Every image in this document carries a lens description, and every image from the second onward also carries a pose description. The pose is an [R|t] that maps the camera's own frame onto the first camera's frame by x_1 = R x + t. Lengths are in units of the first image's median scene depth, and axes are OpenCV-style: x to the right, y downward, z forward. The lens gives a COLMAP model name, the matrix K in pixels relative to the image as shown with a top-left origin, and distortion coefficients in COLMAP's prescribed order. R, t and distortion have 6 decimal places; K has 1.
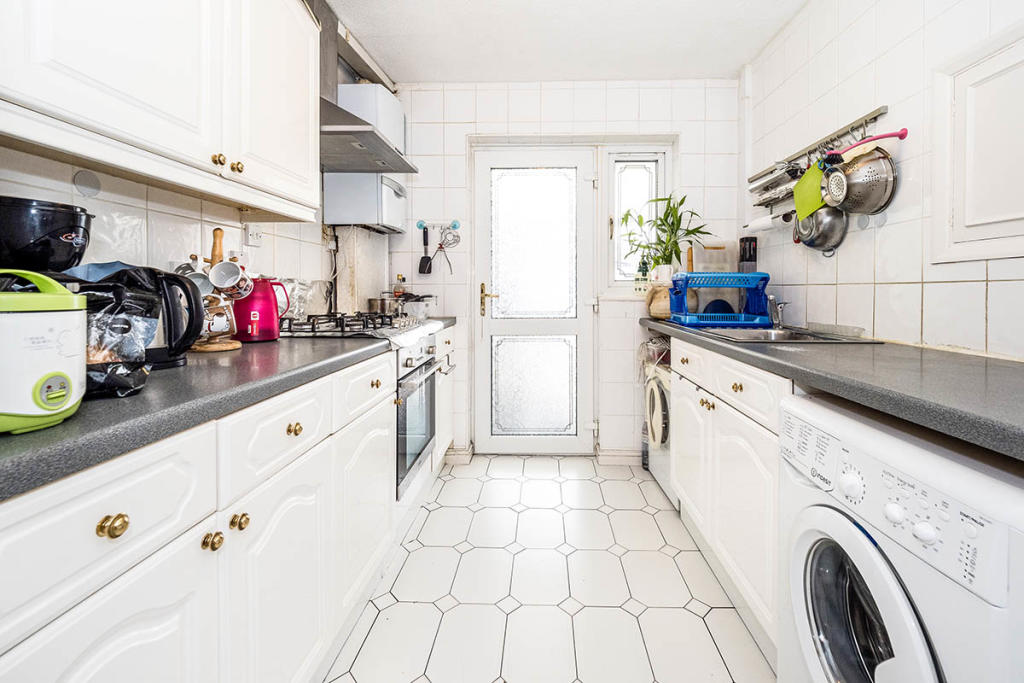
lens RADIAL K [[445.6, 0, 532.5], [0, 445.6, 295.2], [0, 0, 1]] dist [-0.002284, -0.000593]
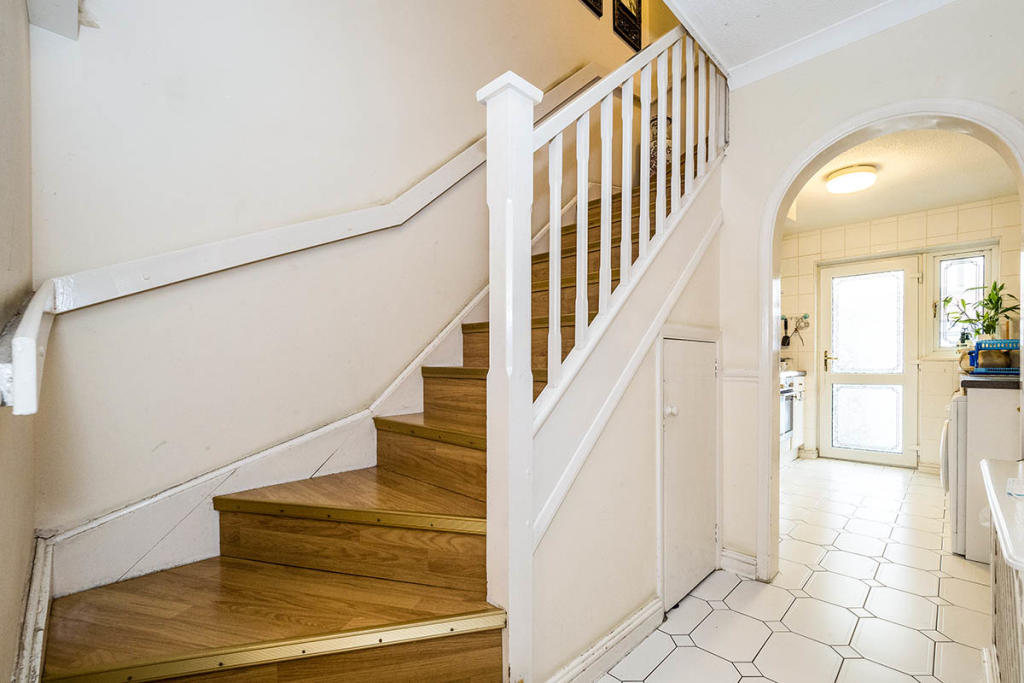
lens RADIAL K [[445.6, 0, 524.2], [0, 445.6, 366.3], [0, 0, 1]] dist [-0.002284, -0.000593]
pose [[0.739825, 0.001620, -0.672798, 0.168168], [-0.007391, 0.999956, -0.005720, 0.046695], [0.672759, 0.009204, 0.739804, -0.945854]]
